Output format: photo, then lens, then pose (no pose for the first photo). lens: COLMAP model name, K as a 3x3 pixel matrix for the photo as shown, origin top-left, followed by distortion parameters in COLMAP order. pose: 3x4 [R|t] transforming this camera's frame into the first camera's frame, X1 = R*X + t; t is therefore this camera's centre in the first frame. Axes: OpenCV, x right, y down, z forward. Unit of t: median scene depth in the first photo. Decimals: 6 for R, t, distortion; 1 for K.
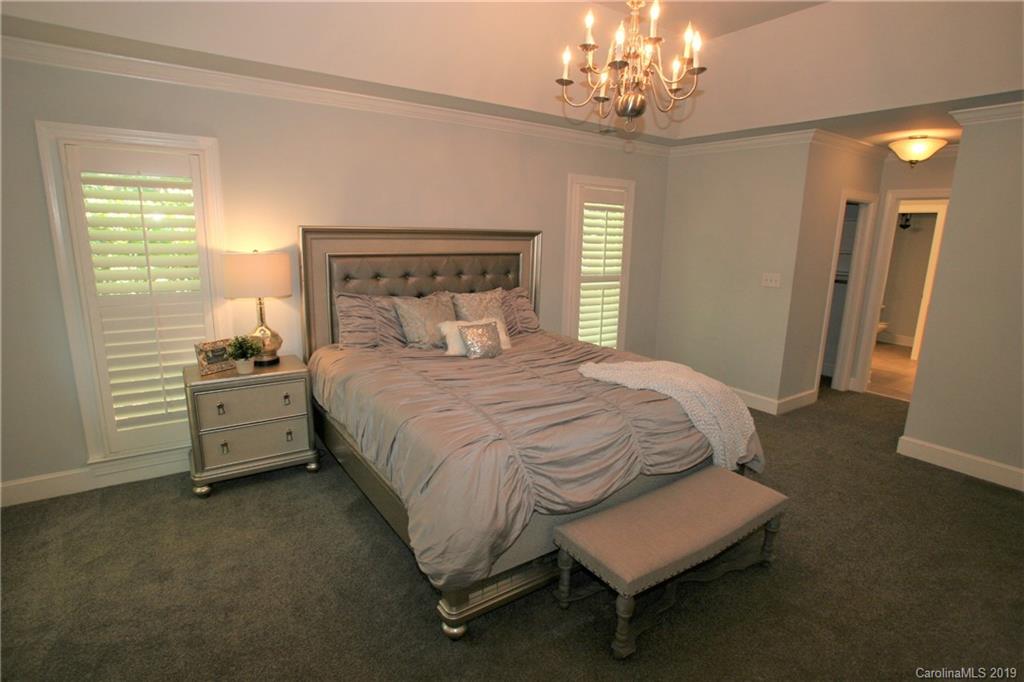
lens RADIAL K [[513.1, 0, 509.4], [0, 513.1, 345.1], [0, 0, 1]] dist [-0.073774, 0.035079]
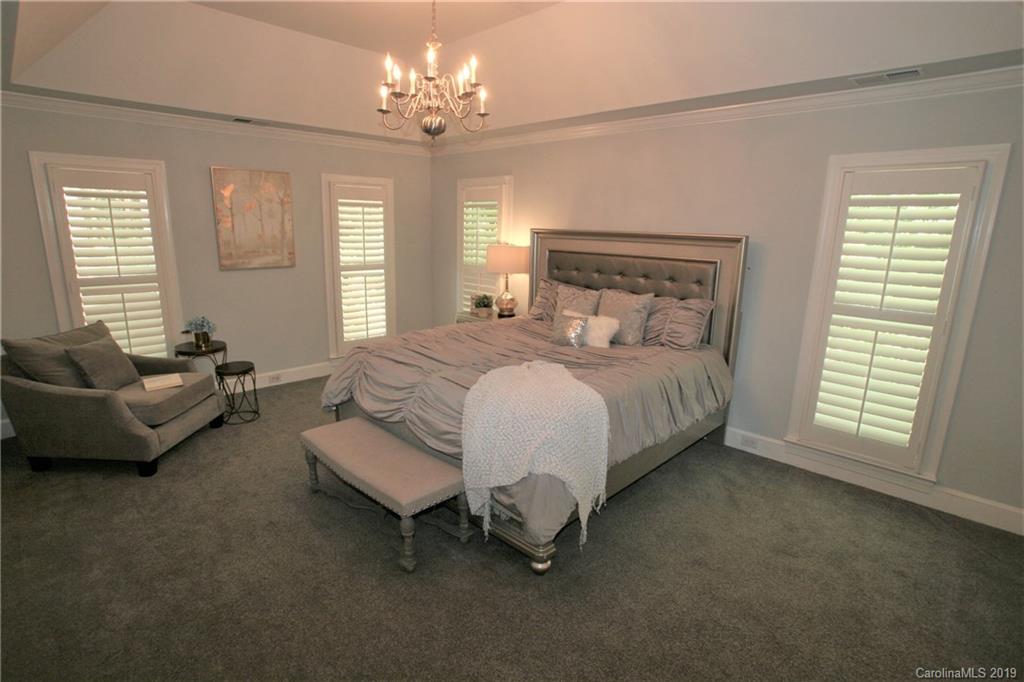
lens RADIAL K [[513.1, 0, 509.4], [0, 513.1, 345.1], [0, 0, 1]] dist [-0.073774, 0.035079]
pose [[0.169707, 0.203804, -0.964190, 1.041929], [-0.229550, 0.959646, 0.162440, -0.133740], [0.958387, 0.193763, 0.209642, 0.674385]]
